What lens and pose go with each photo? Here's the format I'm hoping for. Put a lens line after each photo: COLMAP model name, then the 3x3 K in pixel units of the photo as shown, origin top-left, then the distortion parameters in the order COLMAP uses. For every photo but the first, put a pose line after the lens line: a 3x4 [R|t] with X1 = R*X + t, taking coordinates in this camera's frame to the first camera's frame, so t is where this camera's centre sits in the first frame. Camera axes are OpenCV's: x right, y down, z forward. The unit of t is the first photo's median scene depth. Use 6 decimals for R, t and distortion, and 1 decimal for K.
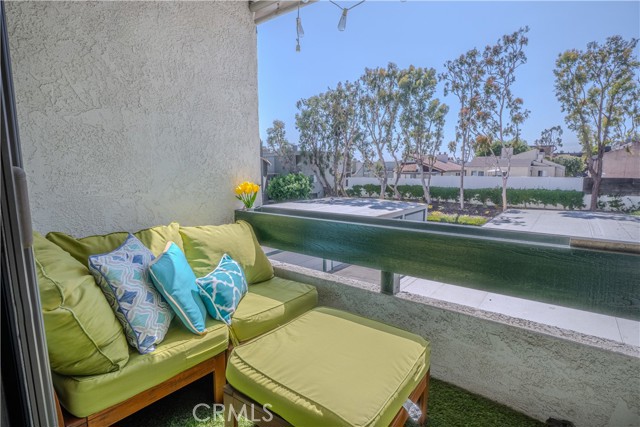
lens RADIAL K [[322.5, 0, 320.0], [0, 322.5, 213.5], [0, 0, 1]] dist [-0.026179, 0.000796]
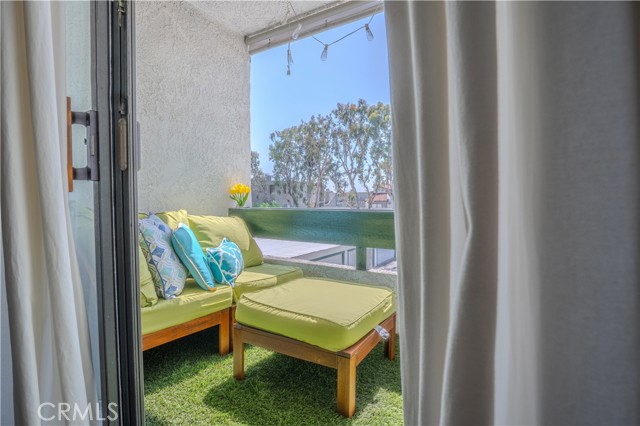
lens RADIAL K [[322.5, 0, 320.0], [0, 322.5, 213.0], [0, 0, 1]] dist [-0.026179, 0.000796]
pose [[0.996536, 0.002455, 0.083132, -0.034443], [0.005517, 0.995411, -0.095533, 0.112861], [-0.082985, 0.095661, 0.991949, -0.155451]]
